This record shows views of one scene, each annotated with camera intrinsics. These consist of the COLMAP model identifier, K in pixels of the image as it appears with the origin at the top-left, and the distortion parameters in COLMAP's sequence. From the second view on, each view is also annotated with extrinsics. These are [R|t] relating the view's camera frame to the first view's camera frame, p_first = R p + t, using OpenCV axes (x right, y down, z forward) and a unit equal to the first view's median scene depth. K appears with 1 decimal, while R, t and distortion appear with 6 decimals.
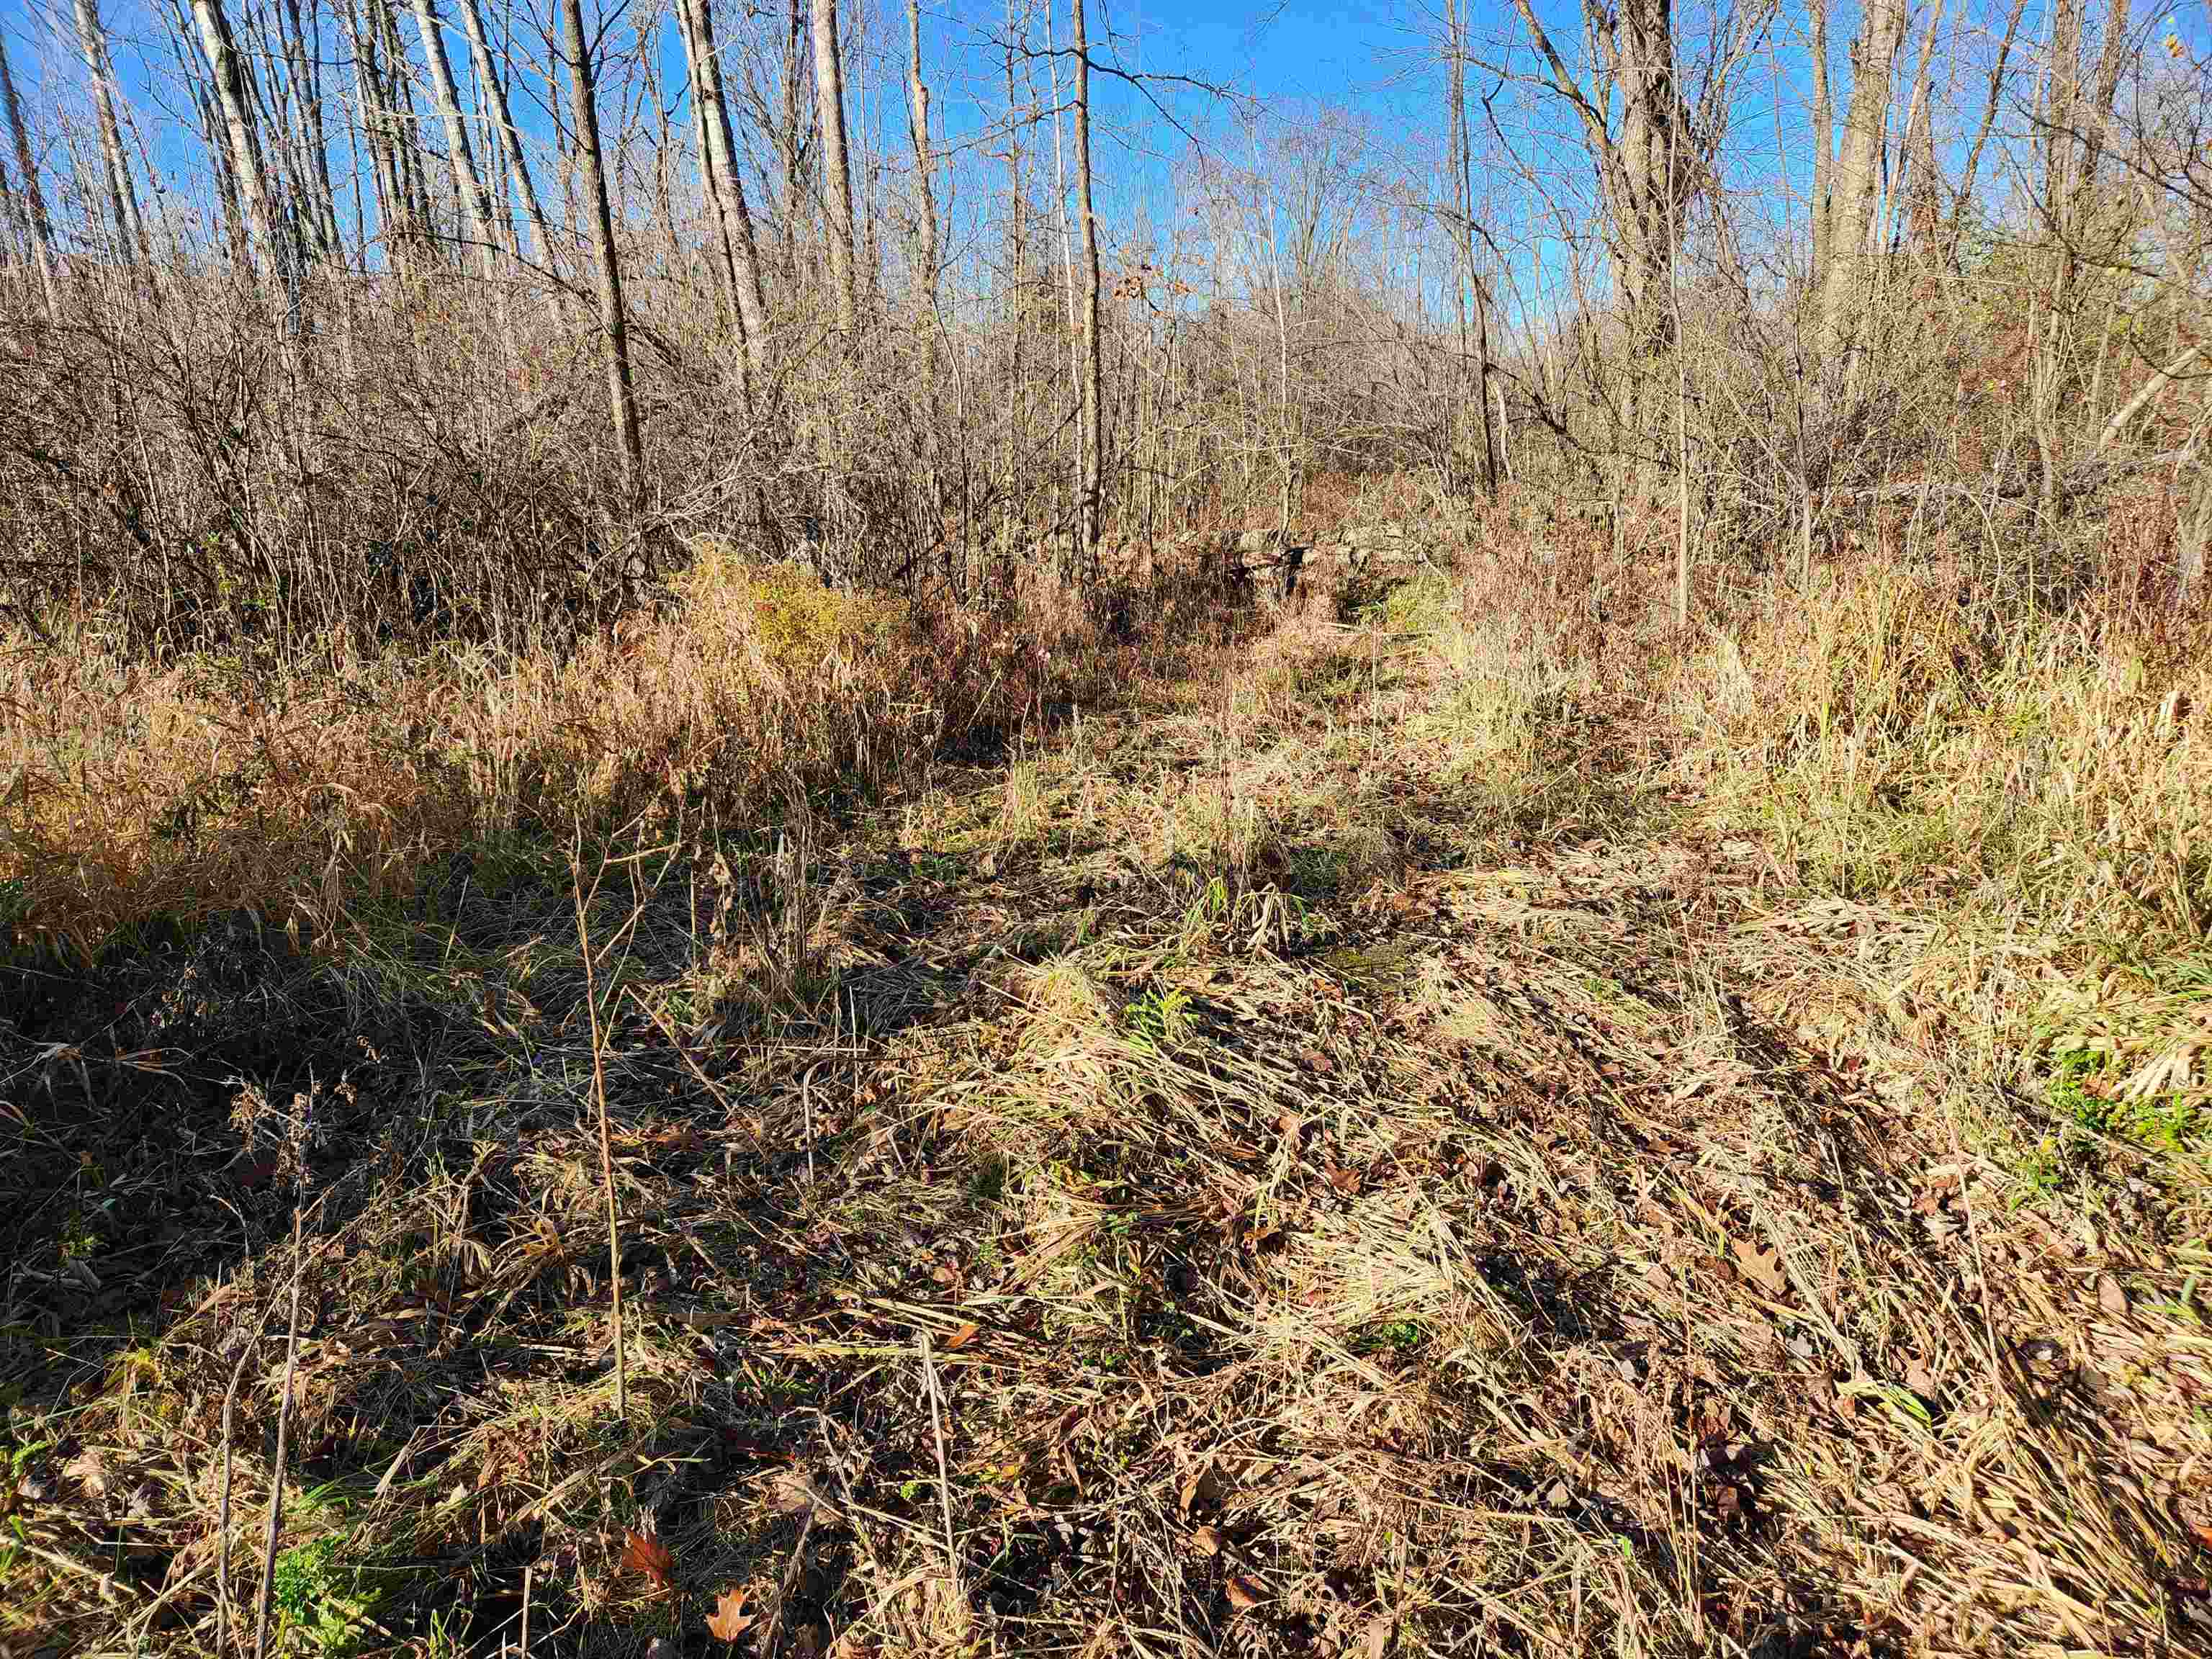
lens RADIAL K [[1446.1, 0, 1089.8], [0, 1446.1, 848.2], [0, 0, 1]] dist [0.045259, -0.036259]
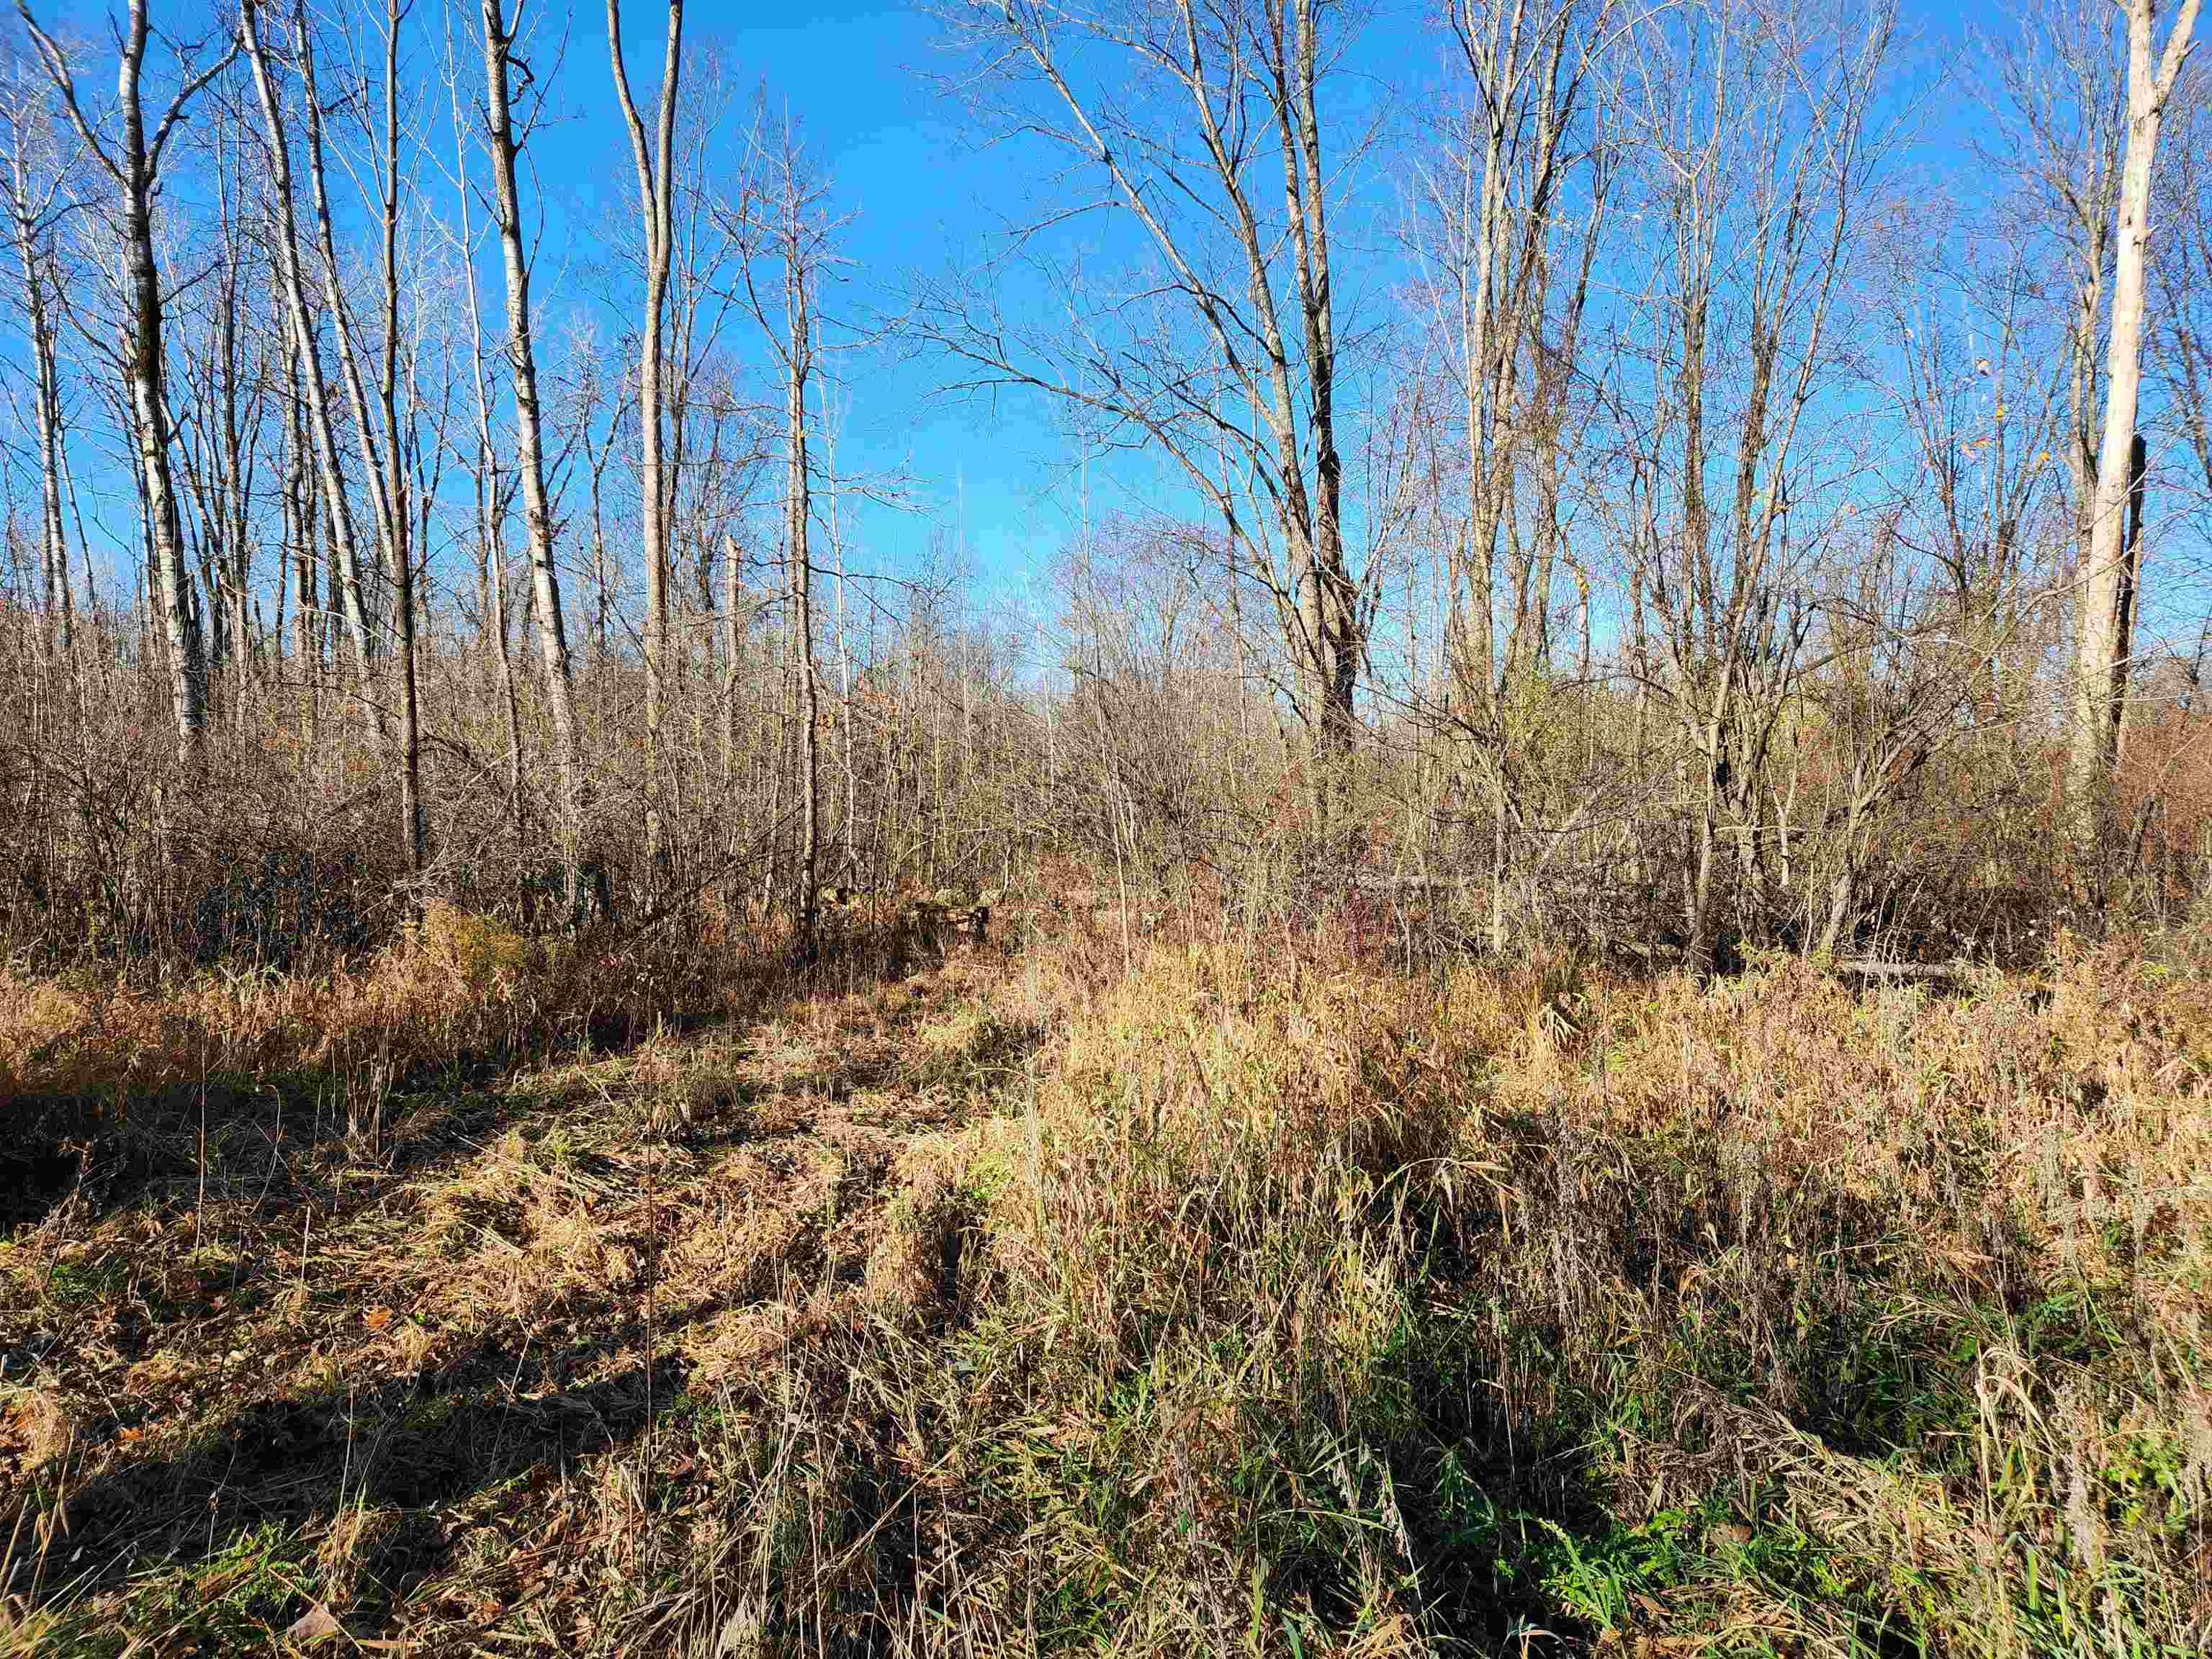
lens RADIAL K [[1446.1, 0, 1130.1], [0, 1446.1, 823.3], [0, 0, 1]] dist [0.045259, -0.036259]
pose [[0.995595, 0.024518, 0.090494, 0.285581], [-0.001495, 0.969229, -0.246154, 0.075464], [-0.093745, 0.244935, 0.964997, -0.496432]]
